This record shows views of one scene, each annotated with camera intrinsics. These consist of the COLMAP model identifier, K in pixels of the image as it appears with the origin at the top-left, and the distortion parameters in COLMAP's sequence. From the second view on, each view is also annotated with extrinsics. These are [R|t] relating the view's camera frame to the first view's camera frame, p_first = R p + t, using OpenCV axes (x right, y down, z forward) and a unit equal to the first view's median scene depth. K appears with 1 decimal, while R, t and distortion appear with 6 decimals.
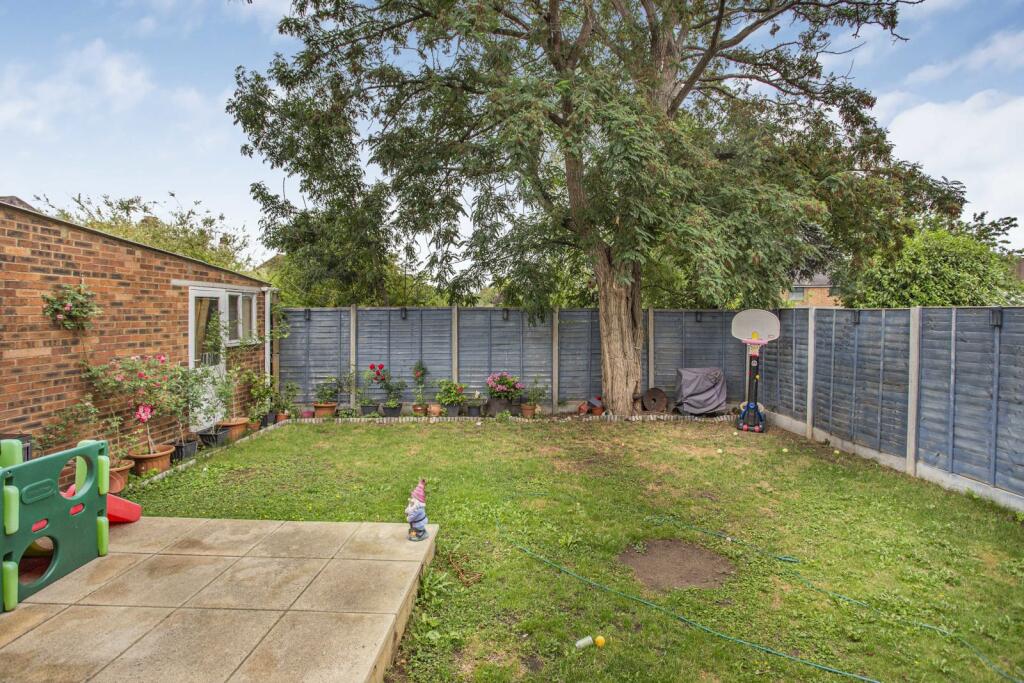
lens RADIAL K [[515.8, 0, 533.4], [0, 515.8, 322.7], [0, 0, 1]] dist [-0.079309, 0.037165]
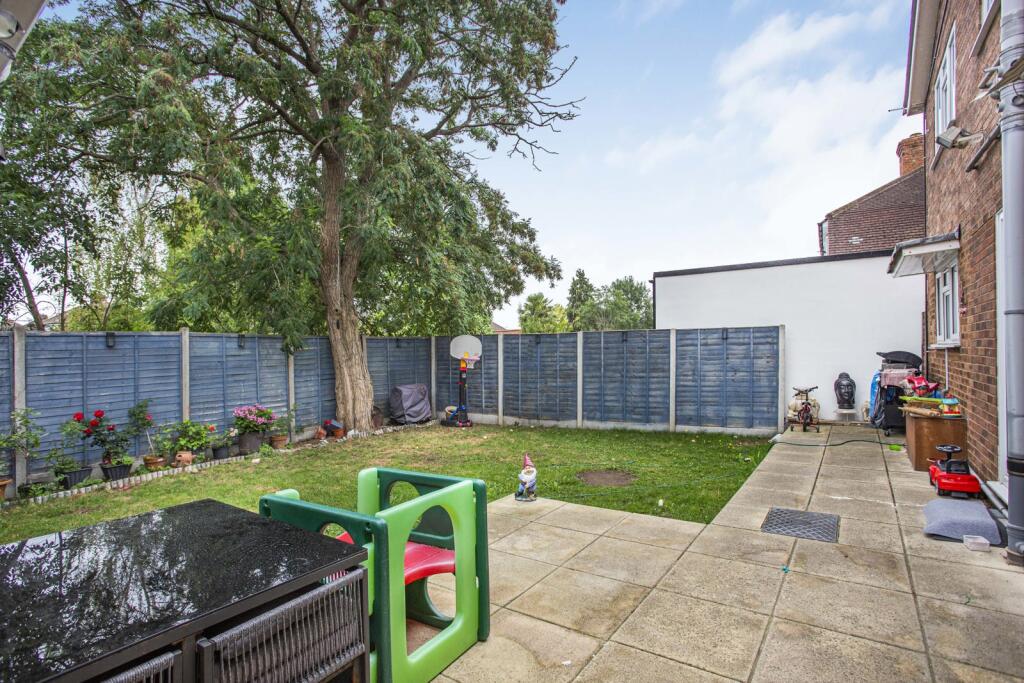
lens RADIAL K [[501.3, 0, 512.8], [0, 501.3, 347.3], [0, 0, 1]] dist [-0.100852, 0.085594]
pose [[0.571107, -0.011551, 0.820794, -0.738797], [0.036754, 0.999258, -0.011511, 0.032379], [-0.820052, 0.036742, 0.571108, 0.178414]]
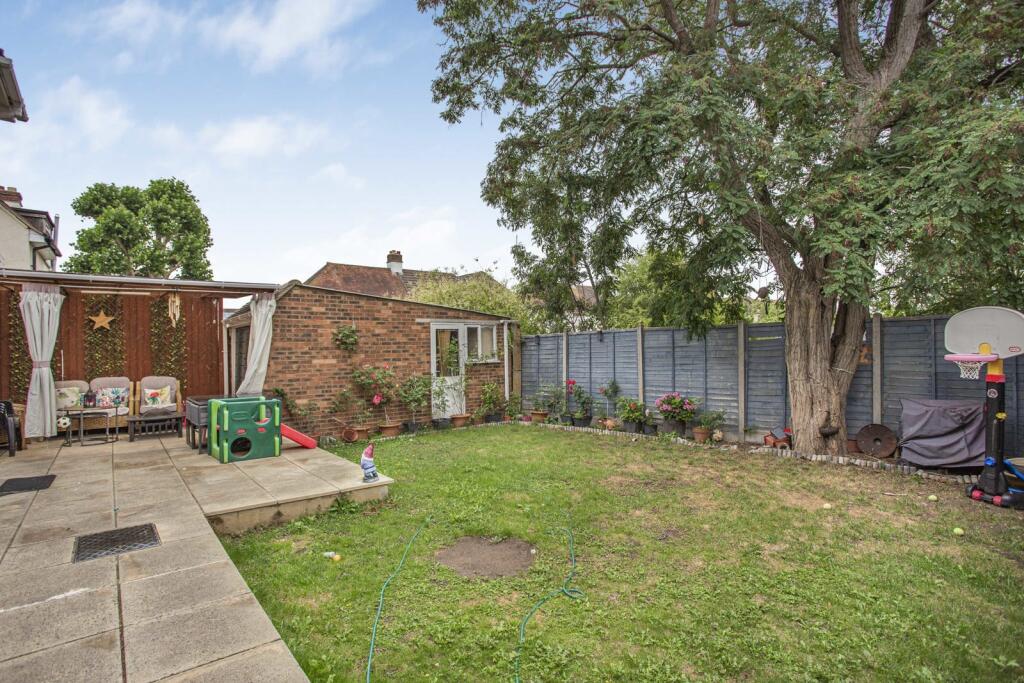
lens RADIAL K [[507.1, 0, 514.6], [0, 507.1, 338.9], [0, 0, 1]] dist [-0.057597, 0.035297]
pose [[0.646751, -0.034299, -0.761930, 0.691245], [0.010936, 0.999303, -0.035702, 0.037042], [0.762623, 0.014758, 0.646675, 0.212408]]
